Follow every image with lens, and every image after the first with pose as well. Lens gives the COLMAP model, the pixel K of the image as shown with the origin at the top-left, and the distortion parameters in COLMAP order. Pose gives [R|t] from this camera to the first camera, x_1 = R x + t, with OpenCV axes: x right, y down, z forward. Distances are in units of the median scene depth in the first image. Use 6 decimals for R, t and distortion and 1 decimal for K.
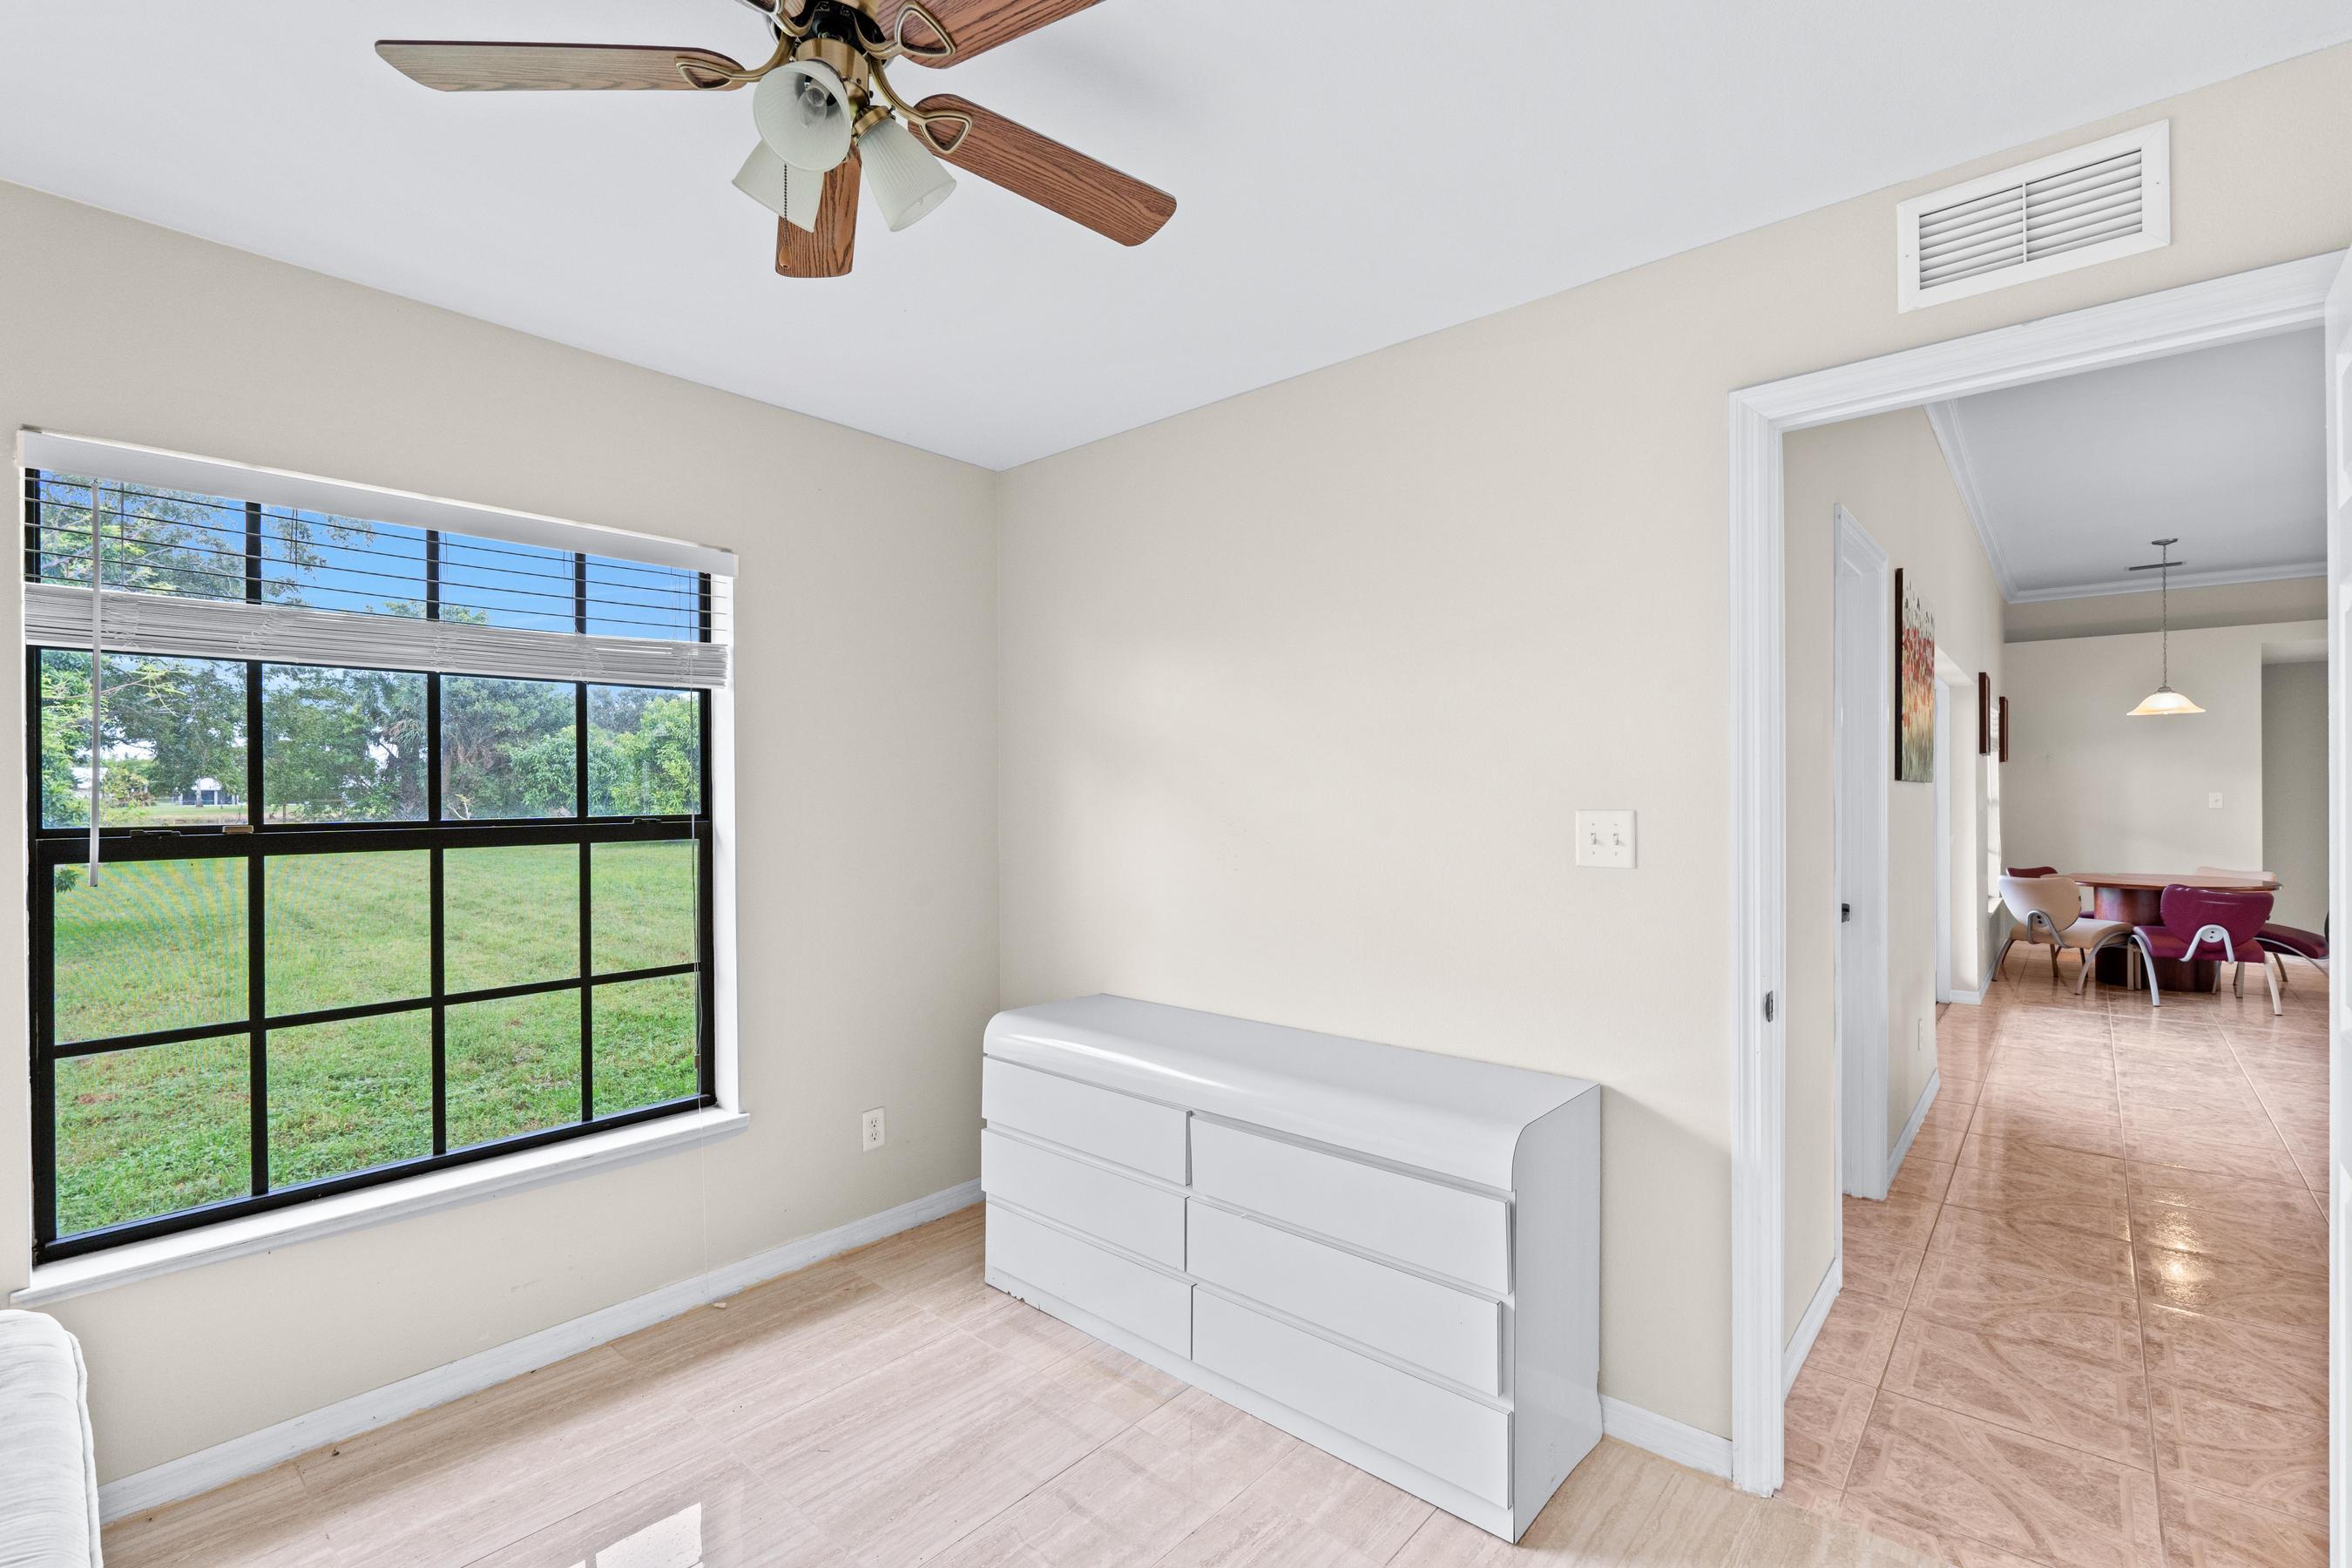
lens RADIAL K [[1047.7, 0, 1176.0], [0, 1047.7, 784.0], [0, 0, 1]] dist [0.001759, -0.000099]
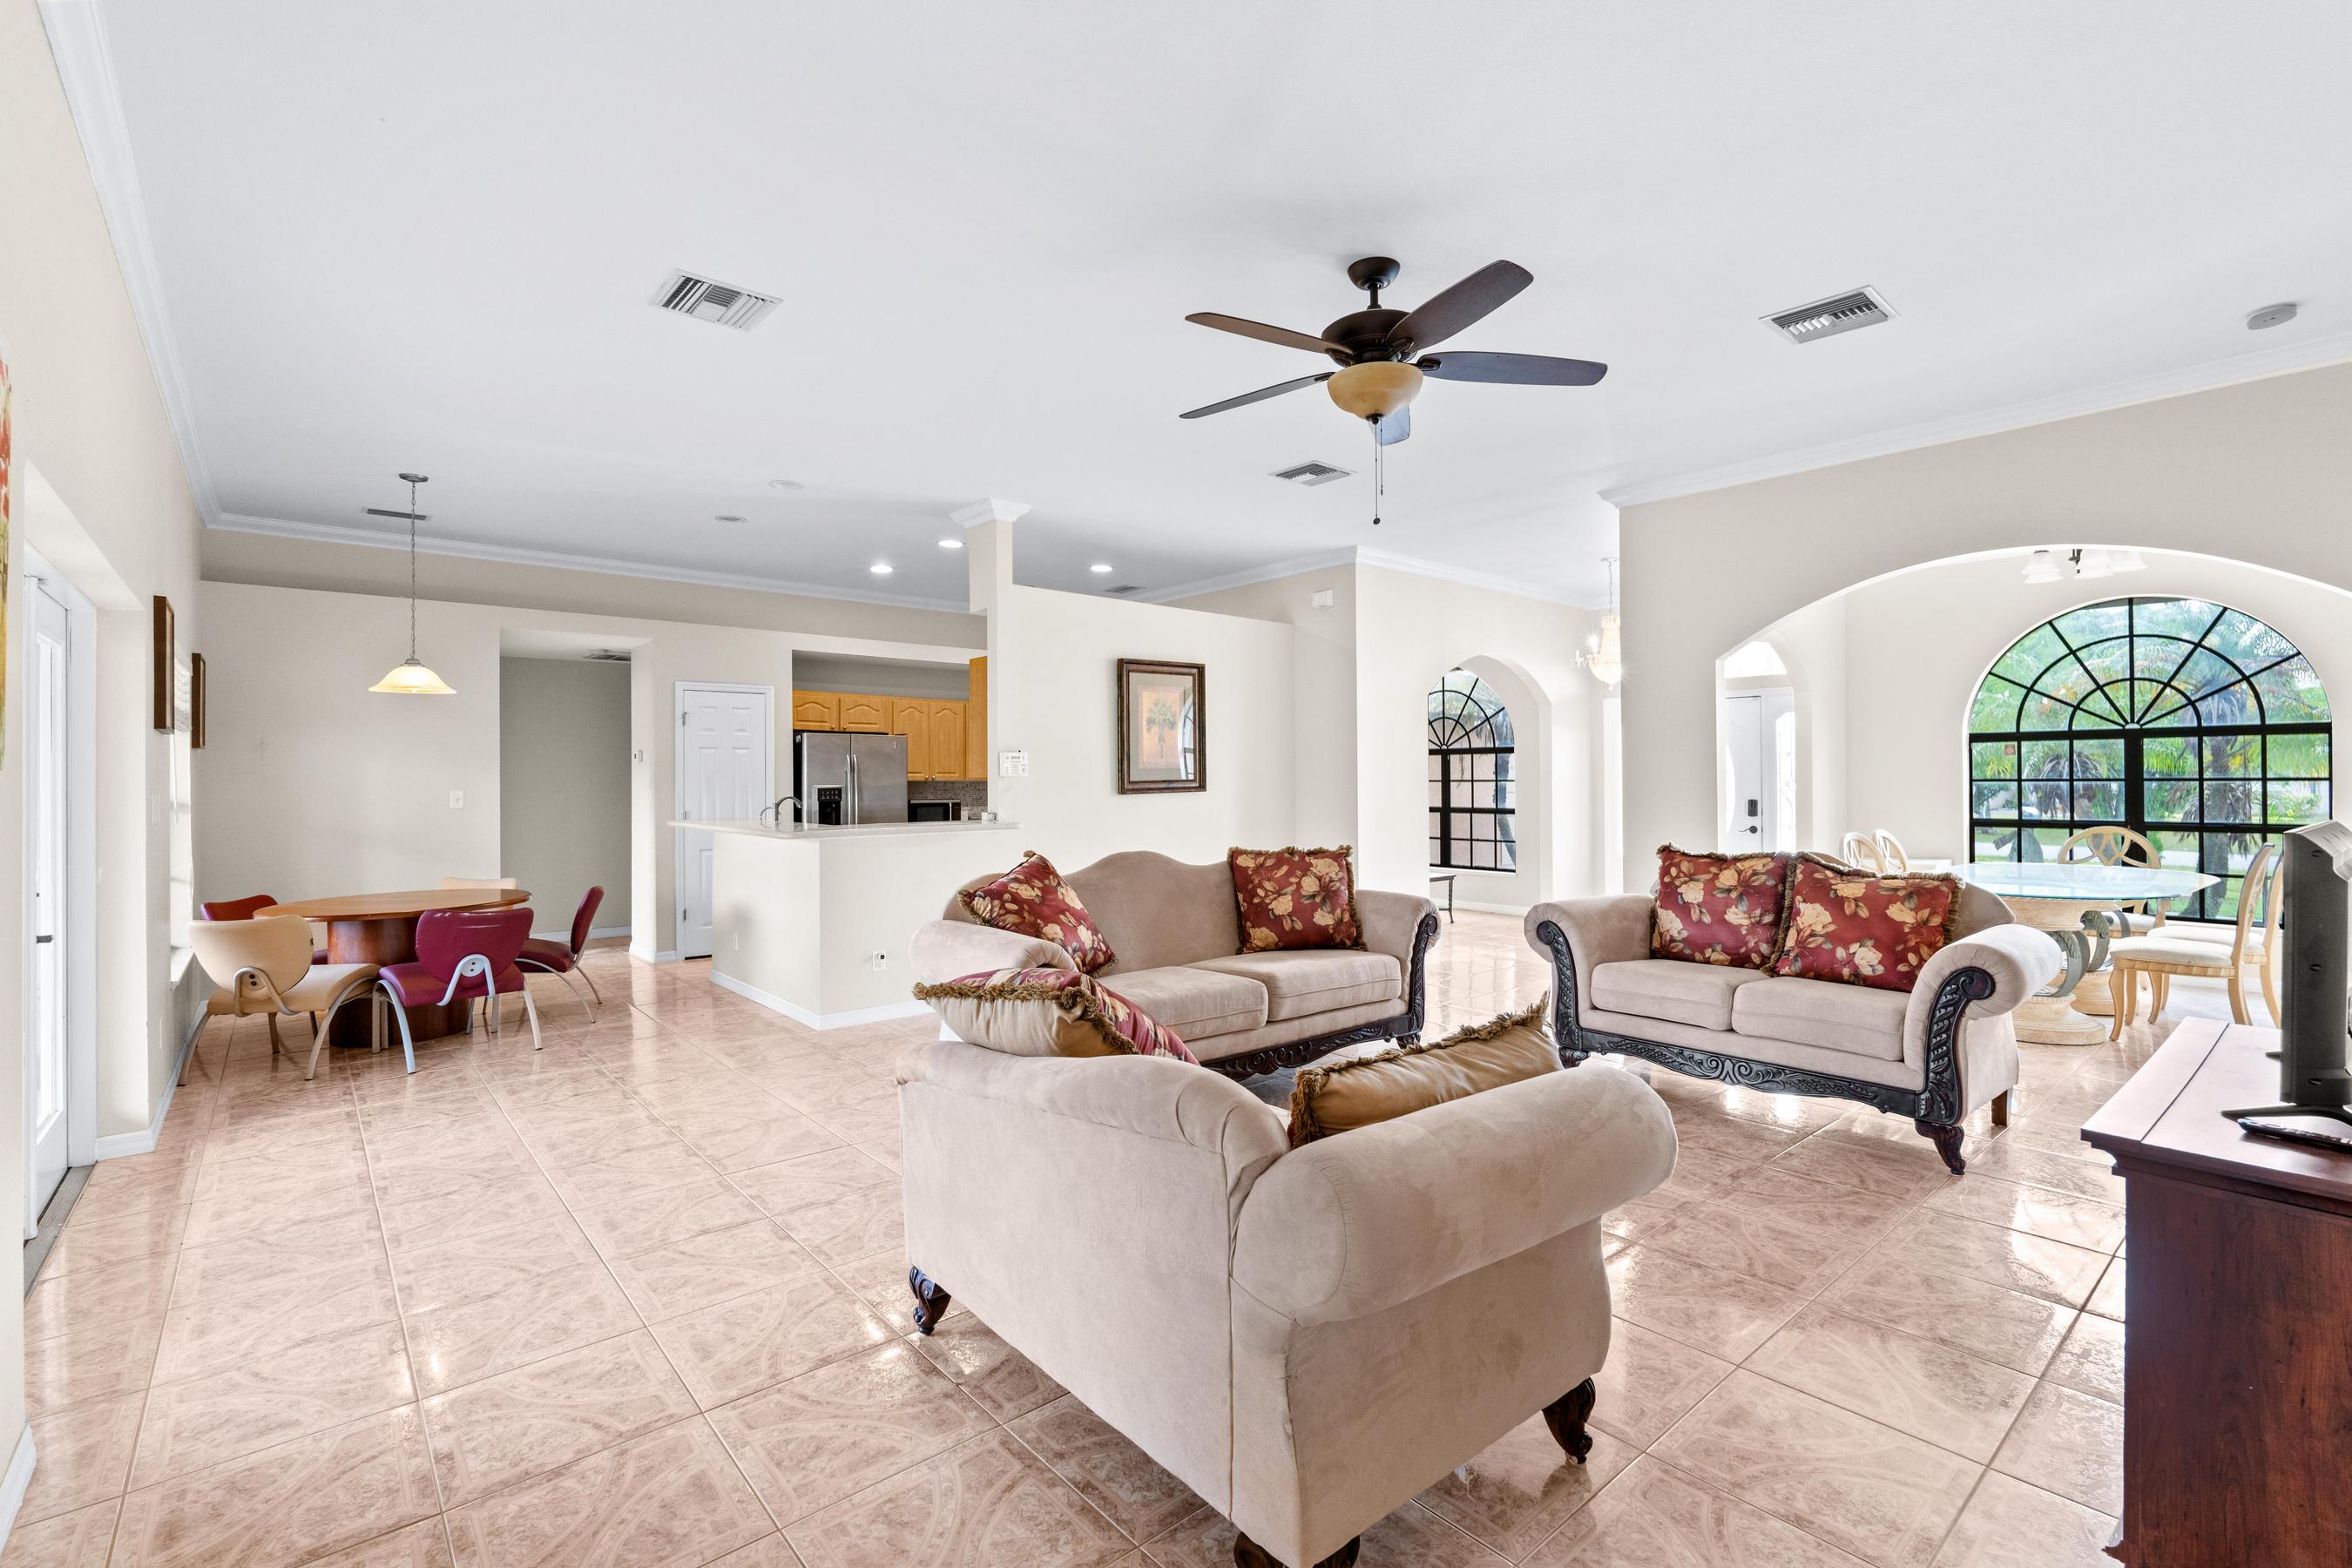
lens RADIAL K [[1049.7, 0, 1177.9], [0, 1049.7, 774.5], [0, 0, 1]] dist [-0.002451, -0.000486]
pose [[0.152141, 0.005715, 0.988342, 0.245743], [0.003538, 0.999974, -0.006327, 0.002907], [-0.988353, 0.004459, 0.152116, 0.307070]]
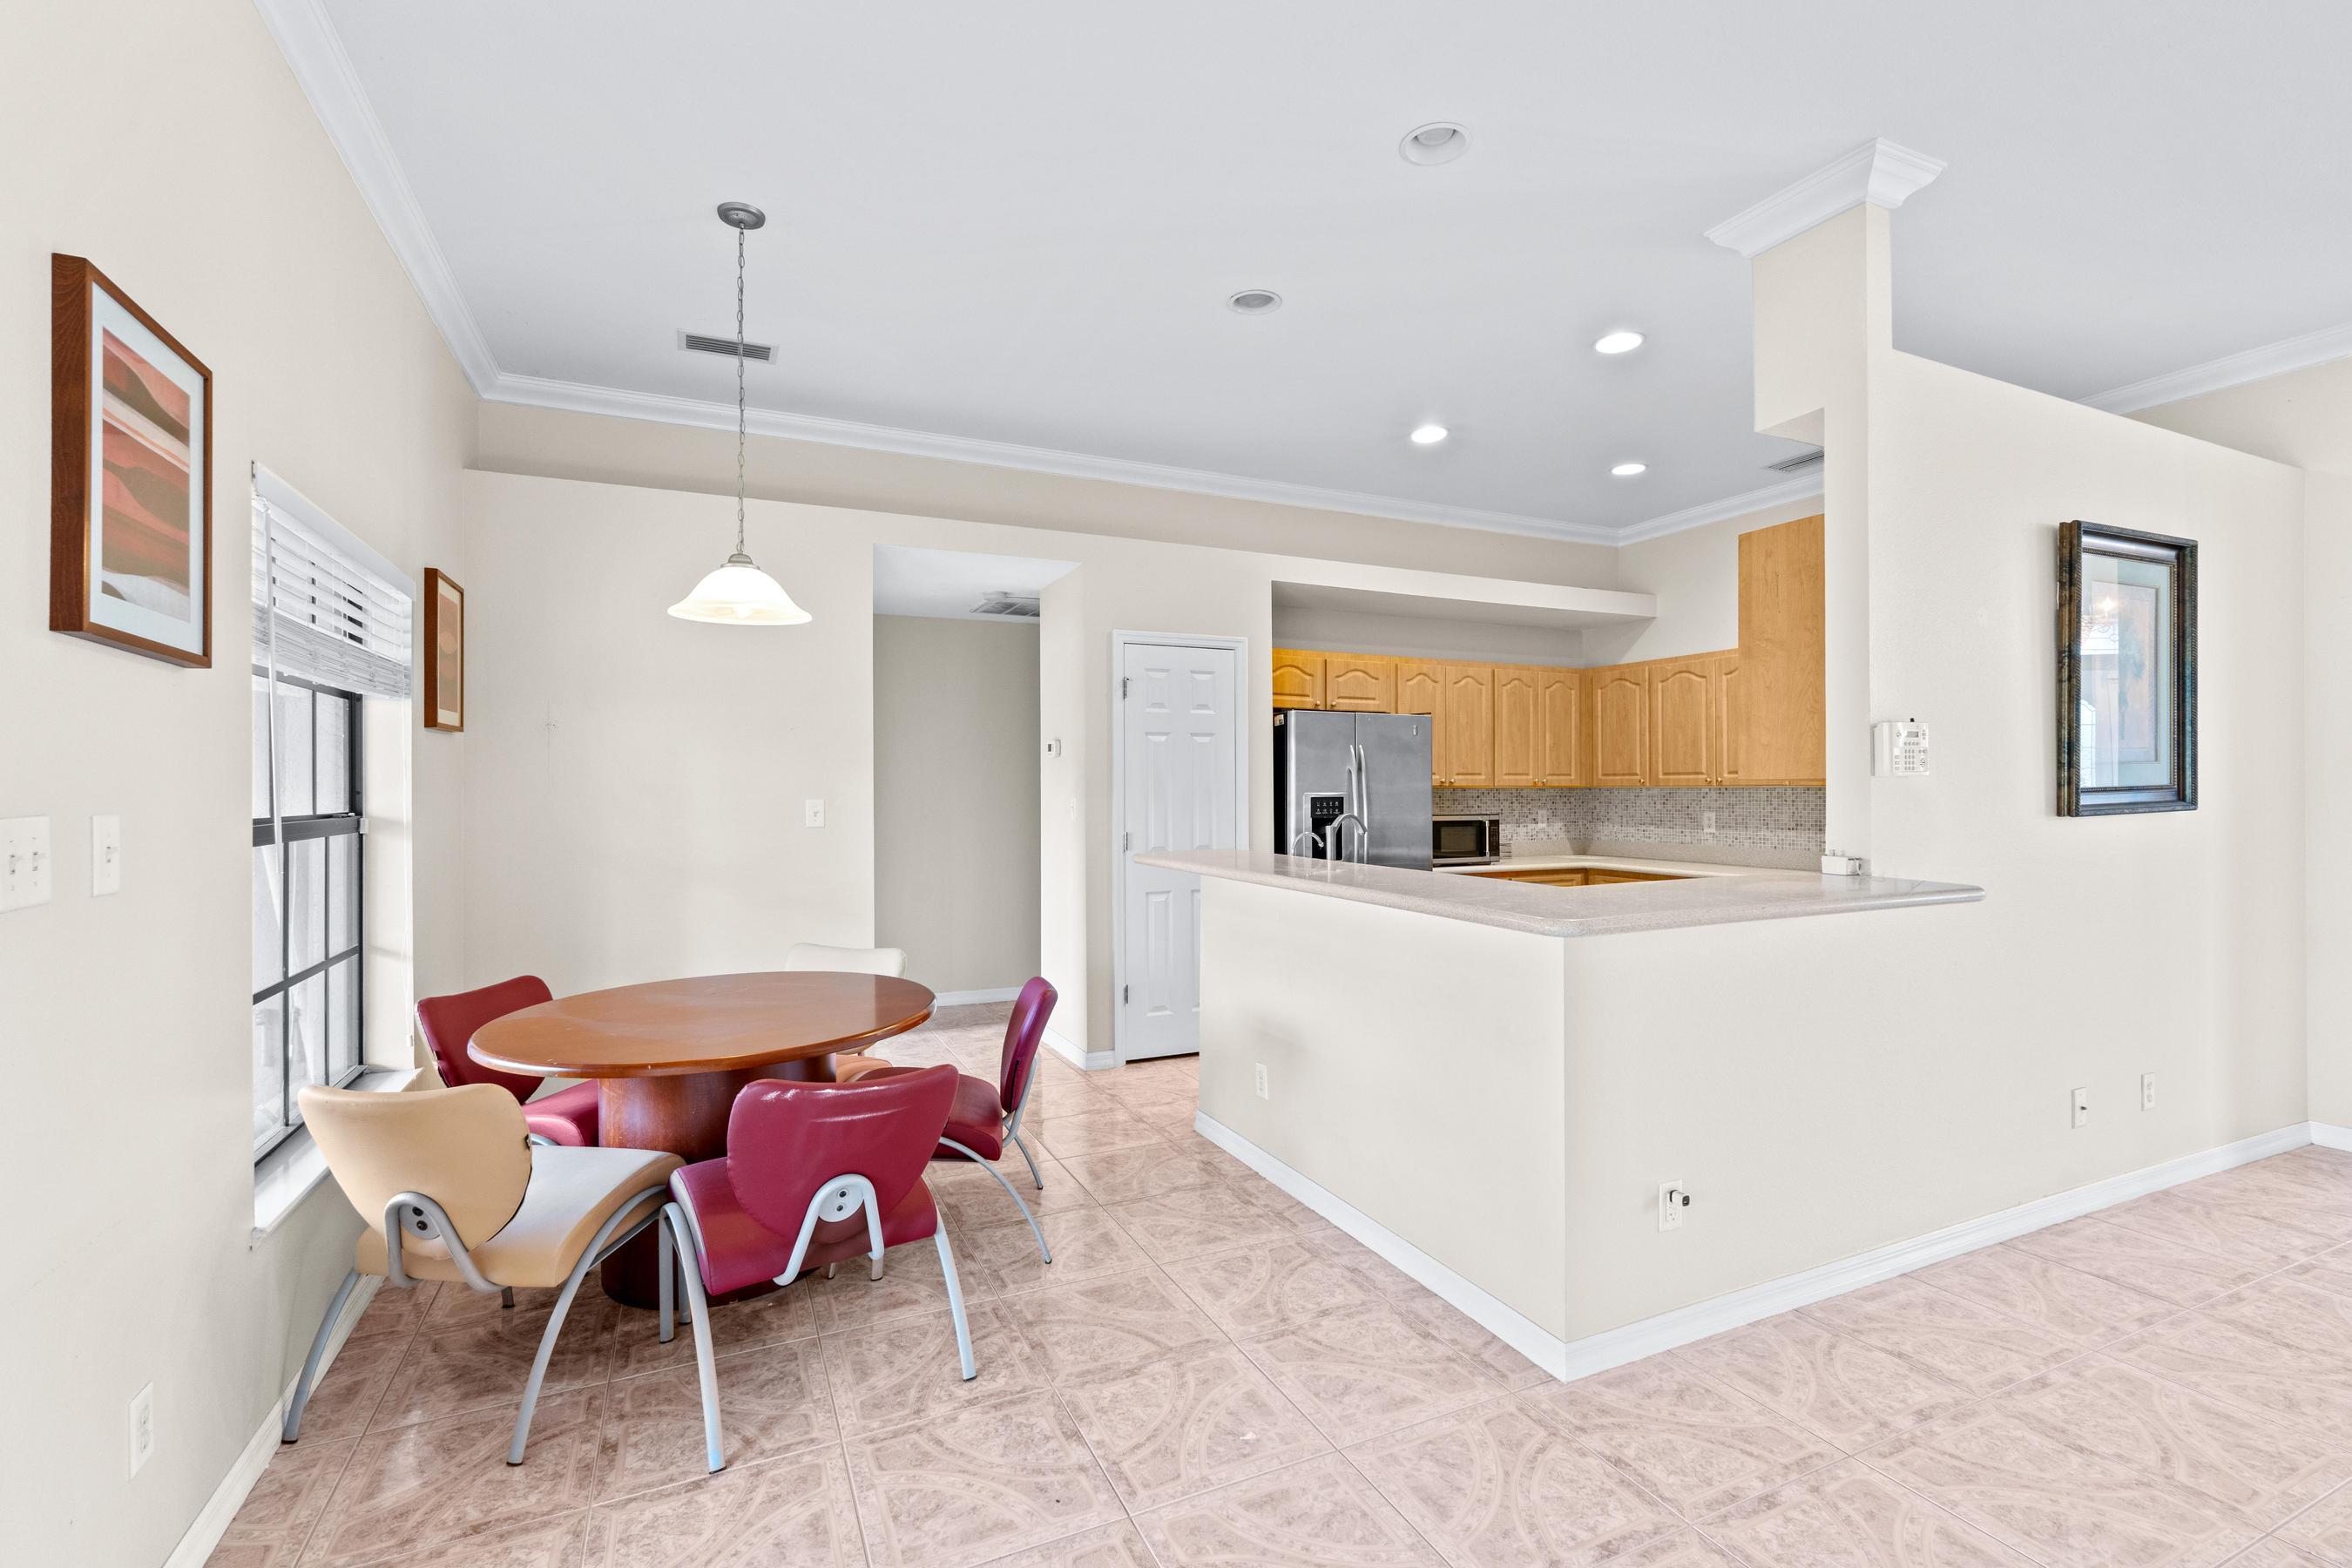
lens RADIAL K [[1030.3, 0, 1176.0], [0, 1030.3, 784.0], [0, 0, 1]] dist [-0.002775, -0.000128]
pose [[0.405337, 0.003108, 0.914162, 0.638680], [-0.000691, 0.999995, -0.003094, 0.002240], [-0.914167, 0.000623, 0.405337, 0.675741]]
